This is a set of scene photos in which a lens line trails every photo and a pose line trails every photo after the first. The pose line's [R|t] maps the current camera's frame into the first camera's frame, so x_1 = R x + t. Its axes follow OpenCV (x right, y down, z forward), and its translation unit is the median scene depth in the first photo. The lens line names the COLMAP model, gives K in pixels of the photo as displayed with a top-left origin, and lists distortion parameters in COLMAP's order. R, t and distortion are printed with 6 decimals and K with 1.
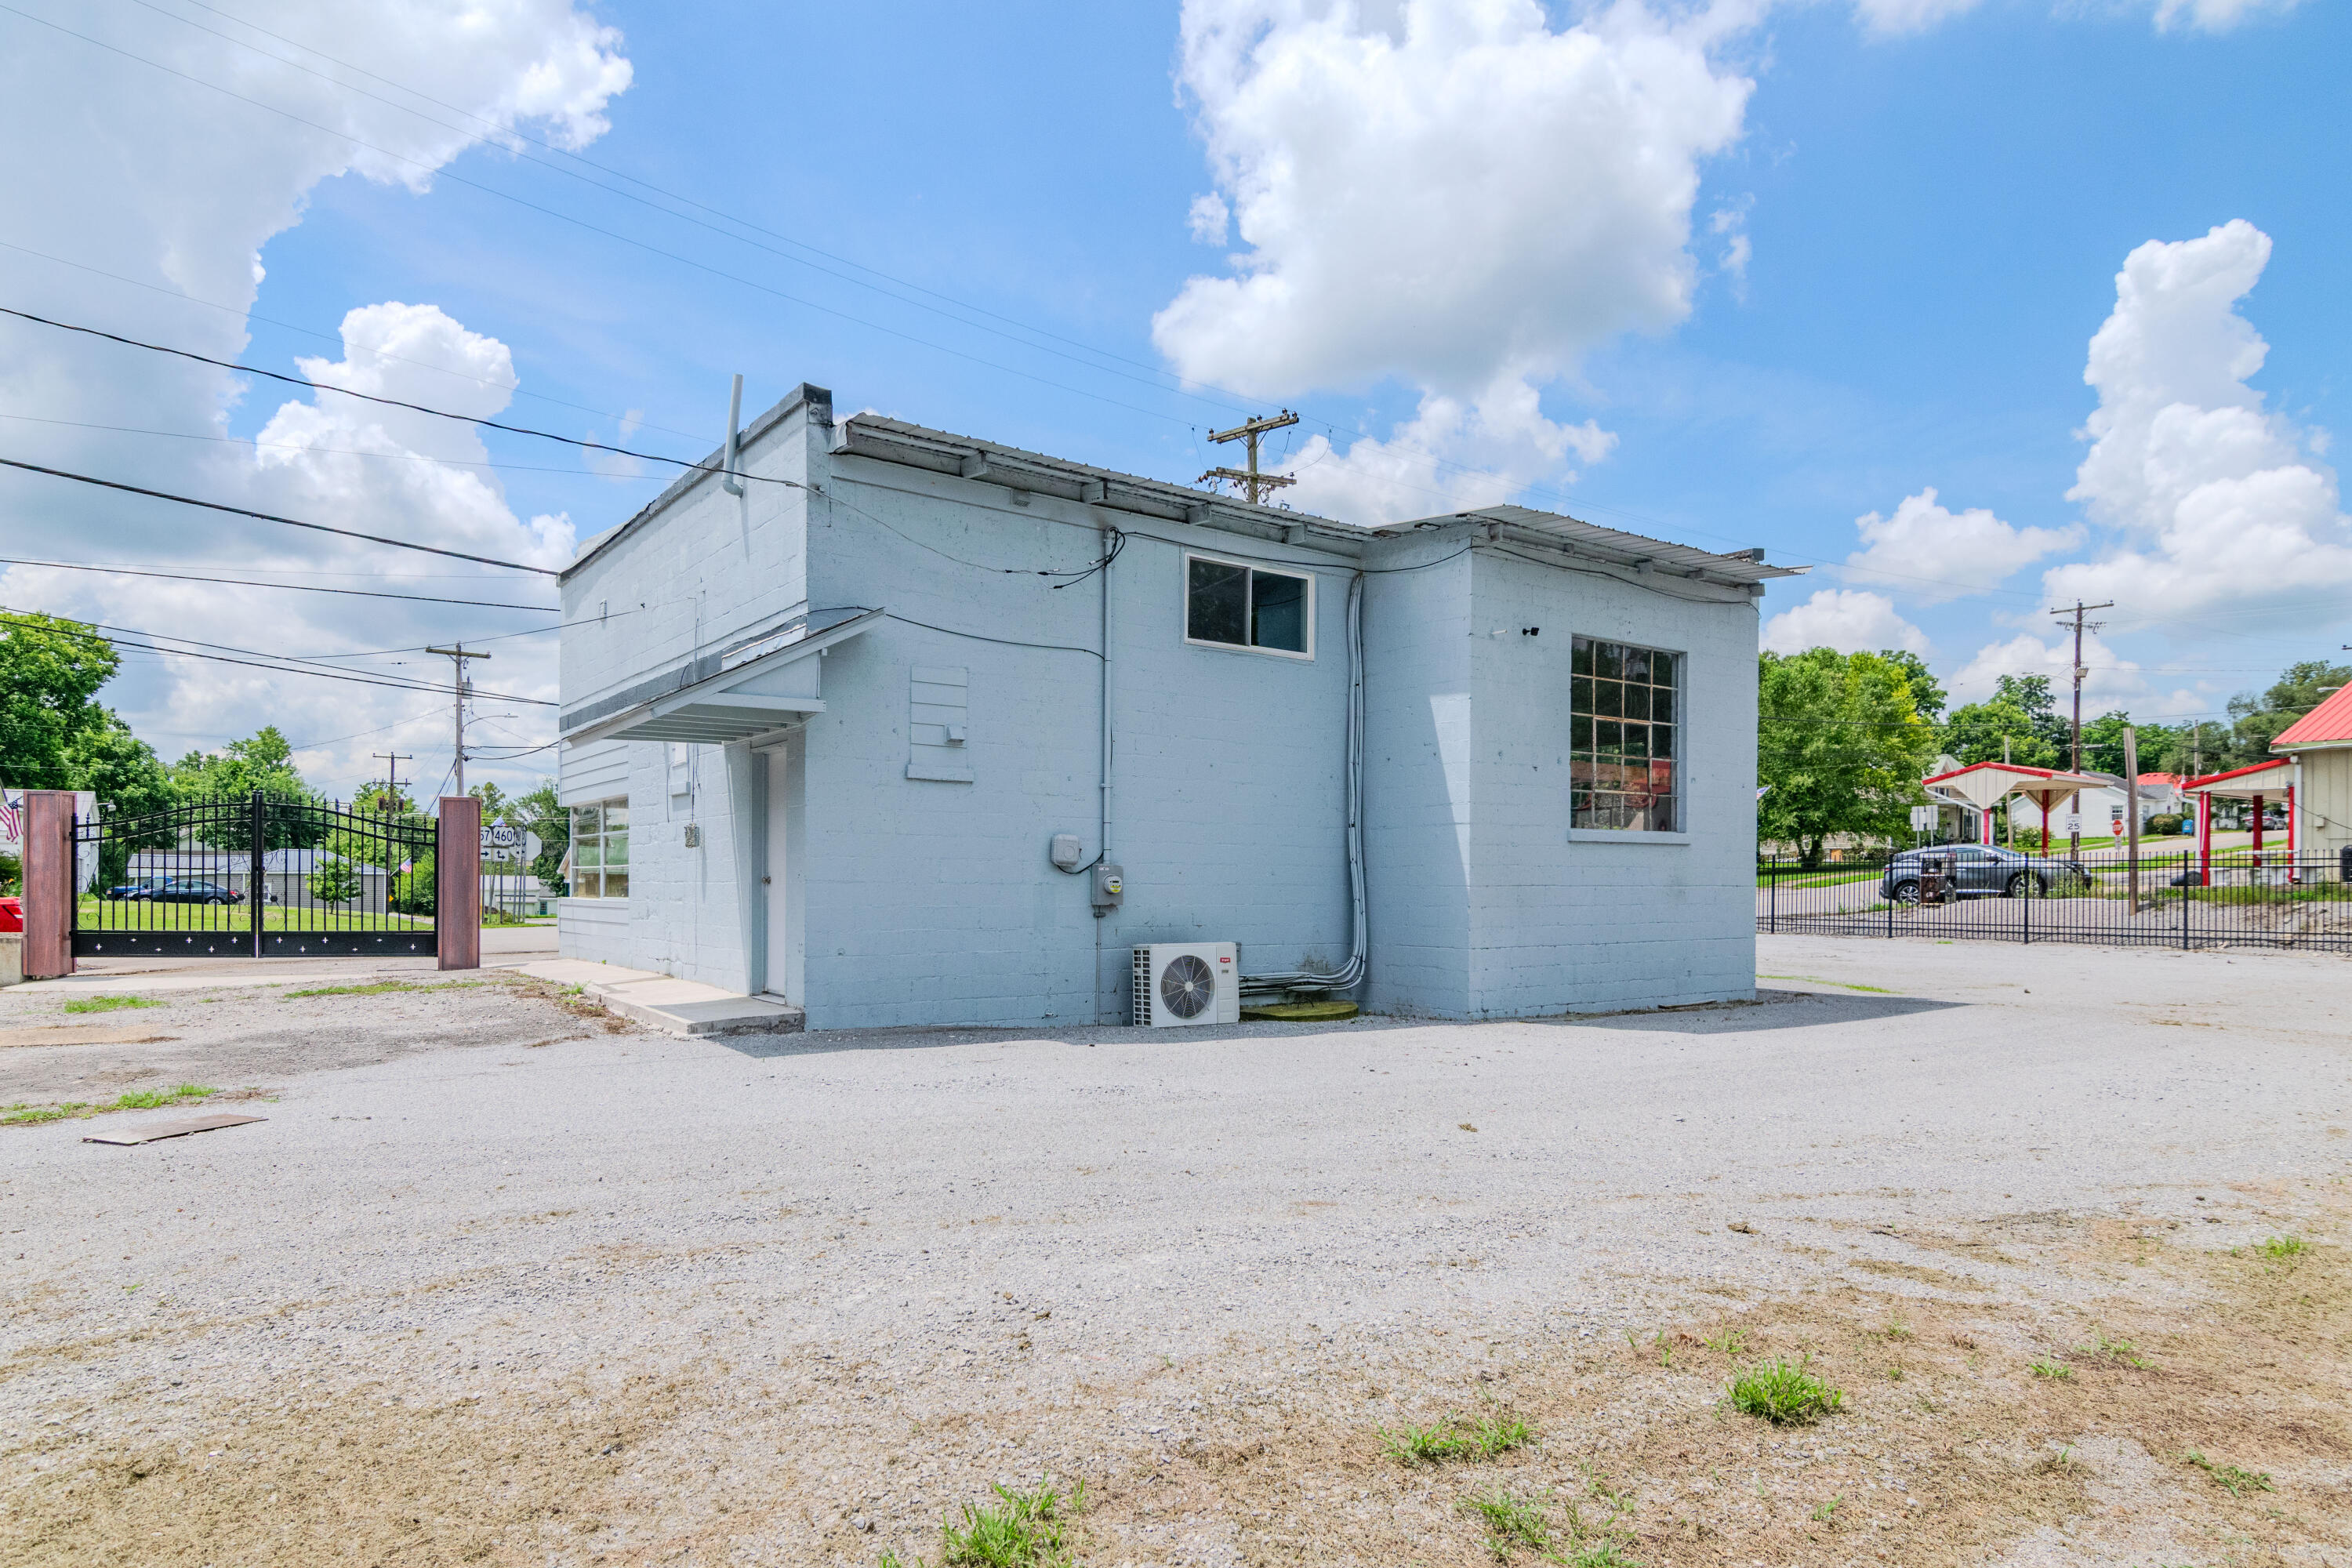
lens RADIAL K [[1383.0, 0, 1157.2], [0, 1383.0, 914.9], [0, 0, 1]] dist [-0.011801, -0.000984]
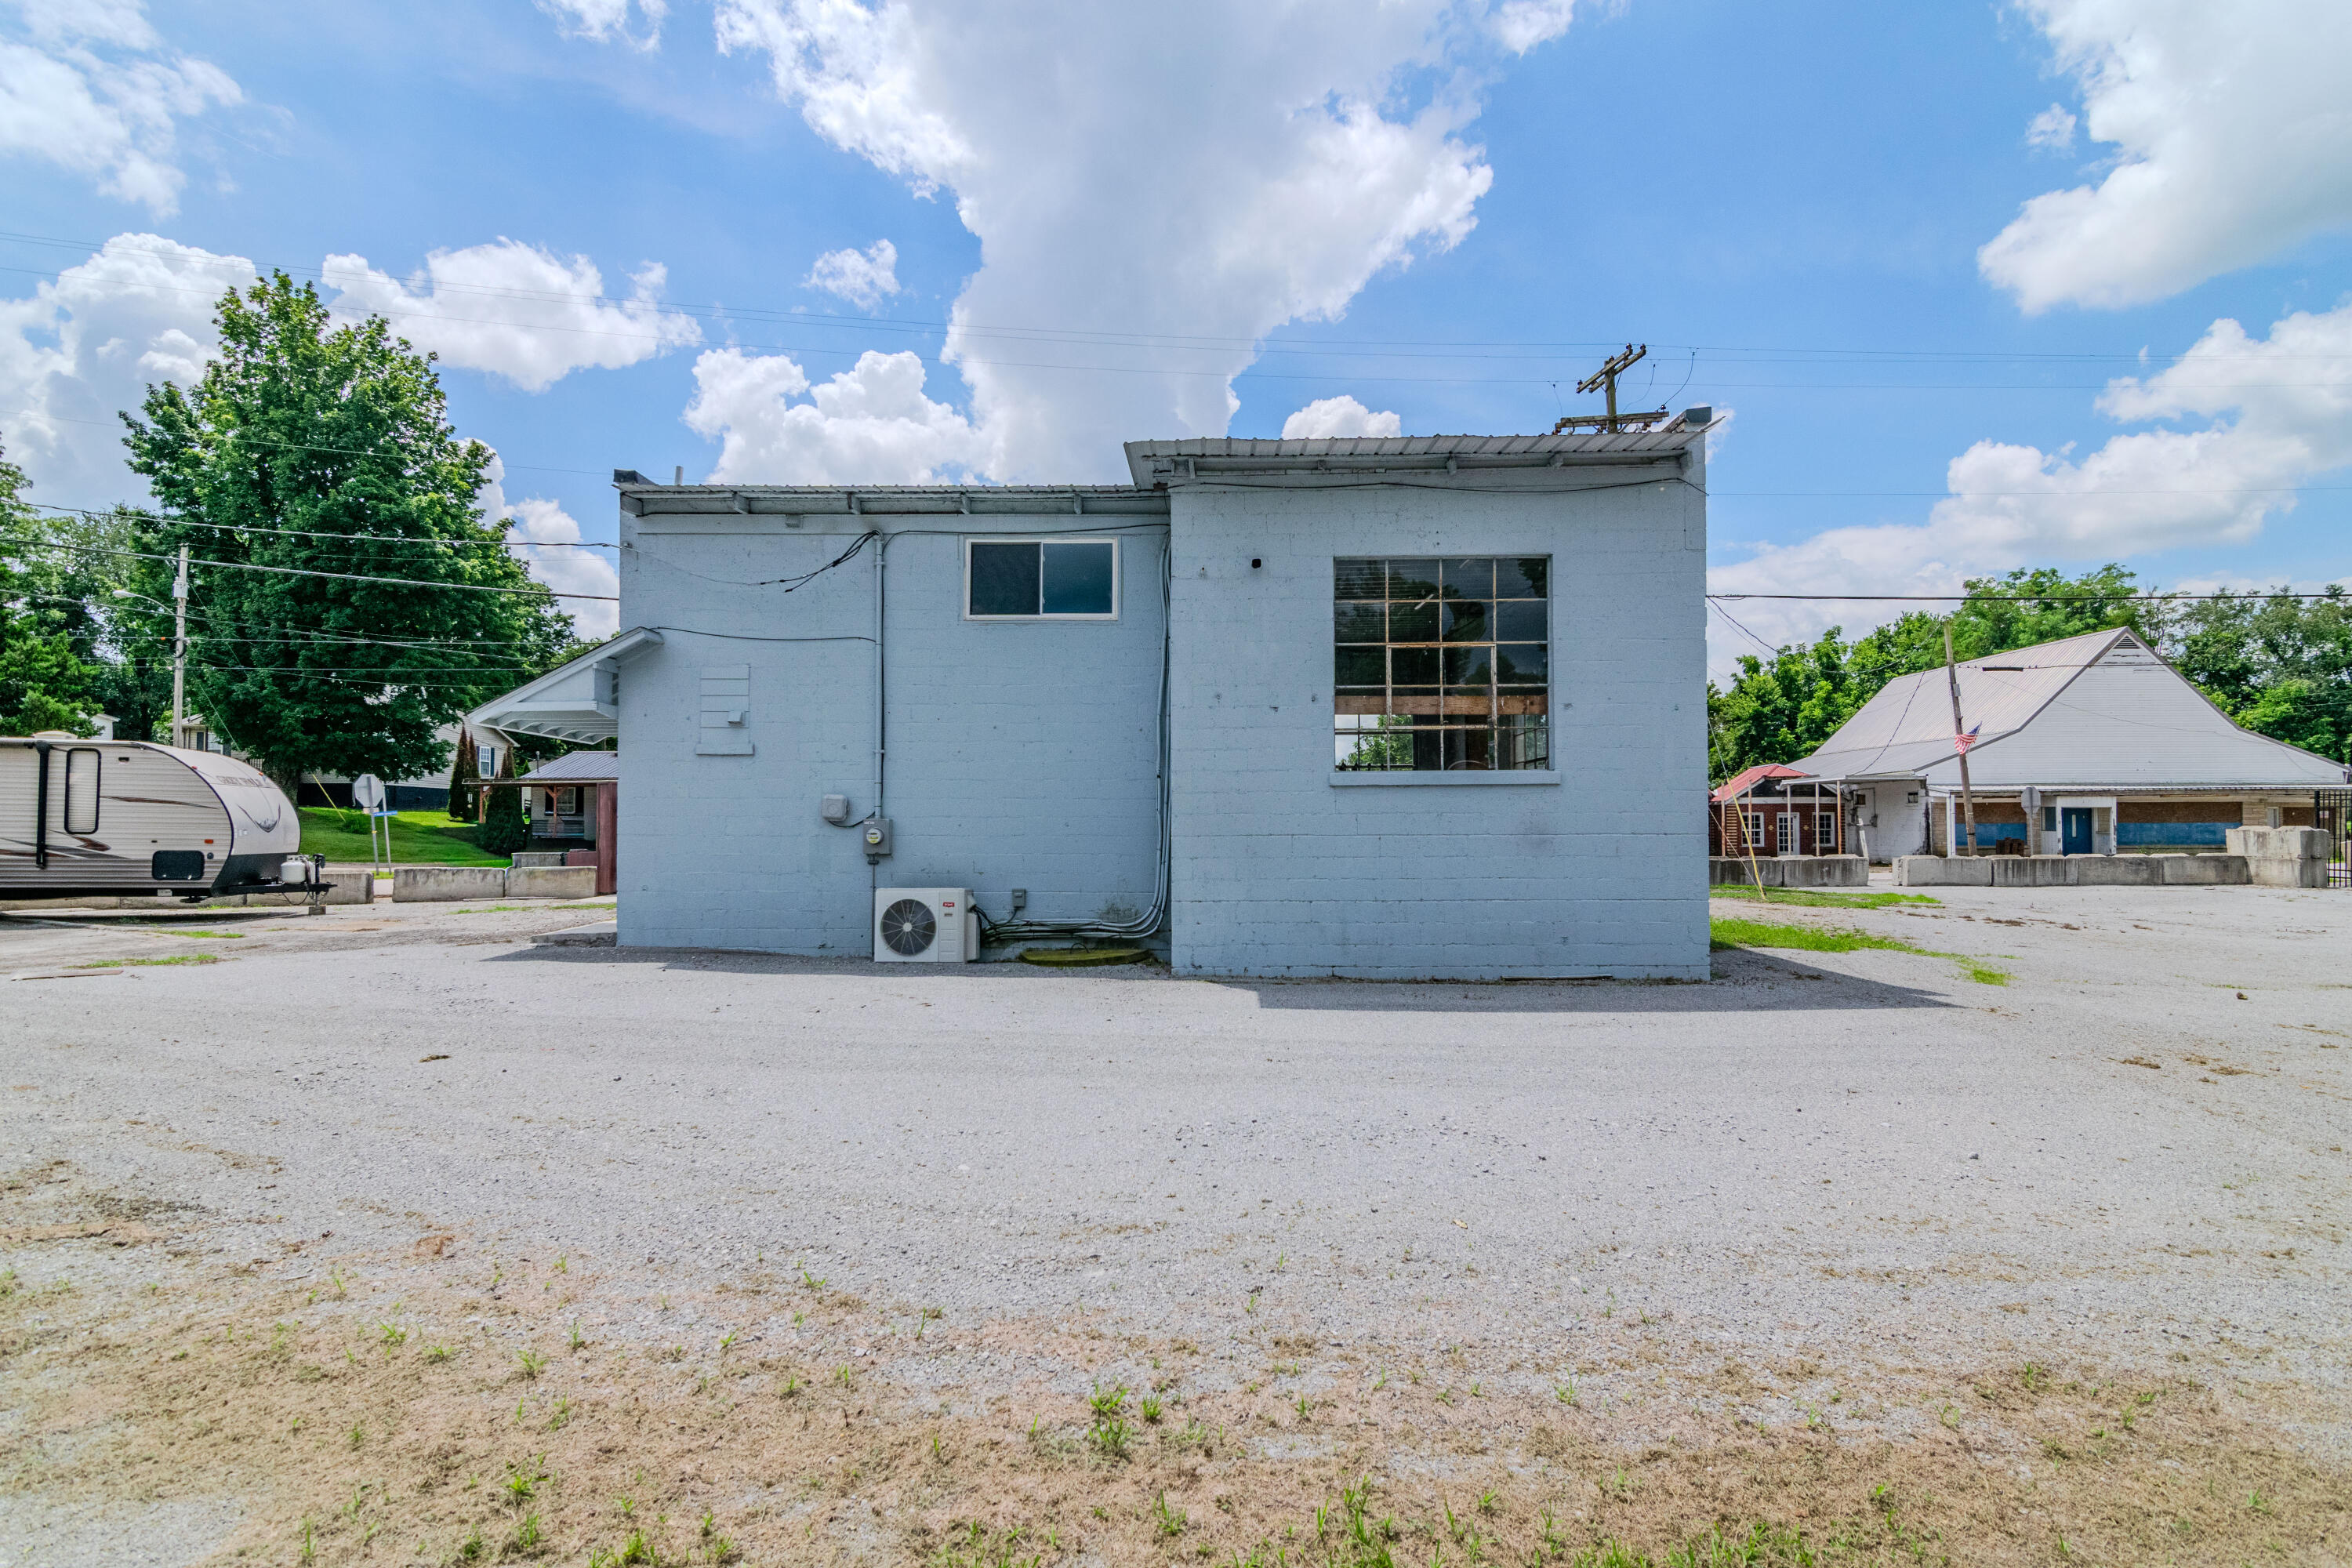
lens RADIAL K [[1161.1, 0, 1174.4], [0, 1161.1, 825.6], [0, 0, 1]] dist [-0.020512, -0.000967]
pose [[0.800210, -0.007820, -0.599669, 0.675157], [-0.006787, 0.999733, -0.022094, -0.009998], [0.599682, 0.021750, 0.799943, 0.333968]]
